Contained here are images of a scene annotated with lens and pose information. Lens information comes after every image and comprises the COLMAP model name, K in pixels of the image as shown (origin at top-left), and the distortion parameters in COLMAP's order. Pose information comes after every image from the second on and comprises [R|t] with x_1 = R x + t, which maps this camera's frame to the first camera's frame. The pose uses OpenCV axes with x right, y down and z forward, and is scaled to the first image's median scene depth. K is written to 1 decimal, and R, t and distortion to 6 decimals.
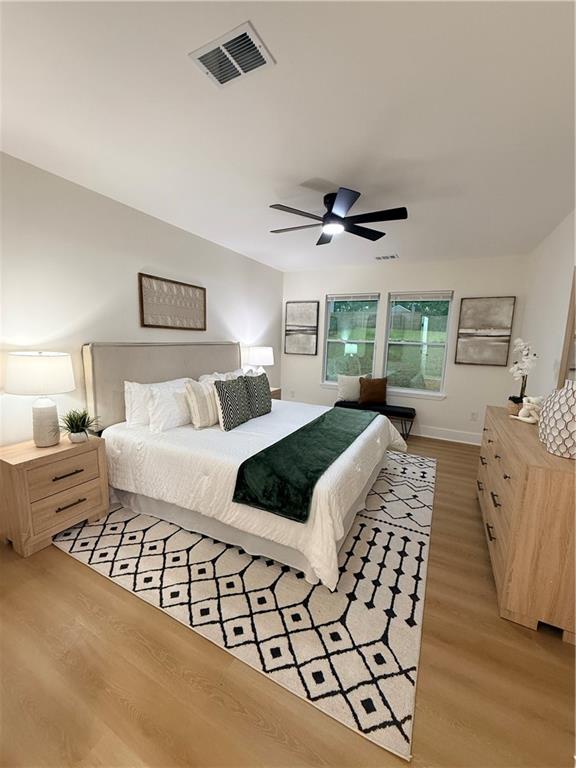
lens RADIAL K [[305.1, 0, 289.2], [0, 305.1, 385.0], [0, 0, 1]] dist [-0.000469, -0.000371]
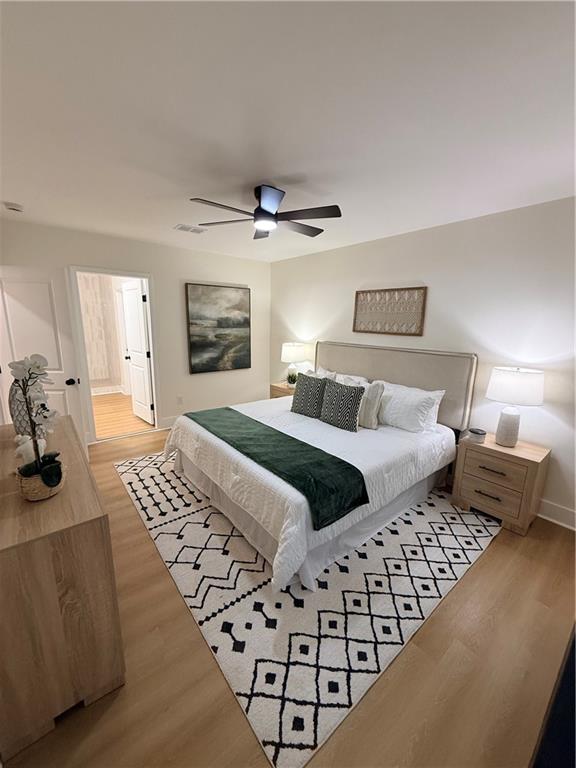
lens RADIAL K [[305.1, 0, 289.6], [0, 305.1, 382.7], [0, 0, 1]] dist [-0.000469, -0.000371]
pose [[-0.397872, 0.150388, -0.905031, 0.884194], [-0.170572, 0.957148, 0.234036, -0.248024], [0.901445, 0.247489, -0.355170, 1.306134]]
